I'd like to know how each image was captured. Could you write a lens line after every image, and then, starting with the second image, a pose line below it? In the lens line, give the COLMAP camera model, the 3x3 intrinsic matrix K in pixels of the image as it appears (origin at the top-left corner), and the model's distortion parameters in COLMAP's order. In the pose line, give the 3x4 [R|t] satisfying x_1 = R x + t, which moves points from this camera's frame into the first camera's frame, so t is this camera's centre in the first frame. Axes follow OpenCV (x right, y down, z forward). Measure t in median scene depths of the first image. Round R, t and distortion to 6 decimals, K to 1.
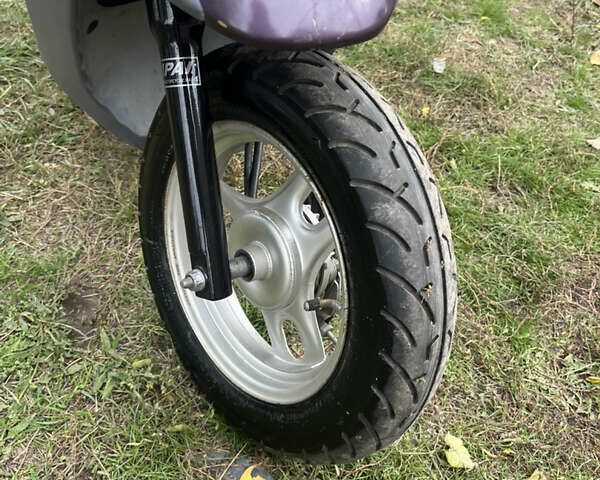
lens RADIAL K [[620.5, 0, 300.0], [0, 620.5, 240.0], [0, 0, 1]] dist [0.020891, -0.015206]
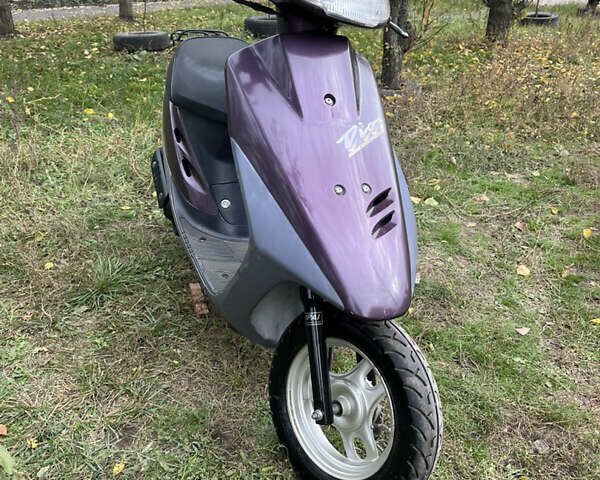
lens RADIAL K [[620.5, 0, 300.0], [0, 620.5, 240.0], [0, 0, 1]] dist [0.020891, -0.015206]
pose [[0.998914, -0.002019, 0.046555, -0.278765], [0.013894, 0.966520, -0.256214, 0.025880], [-0.044479, 0.256582, 0.965498, -1.003946]]
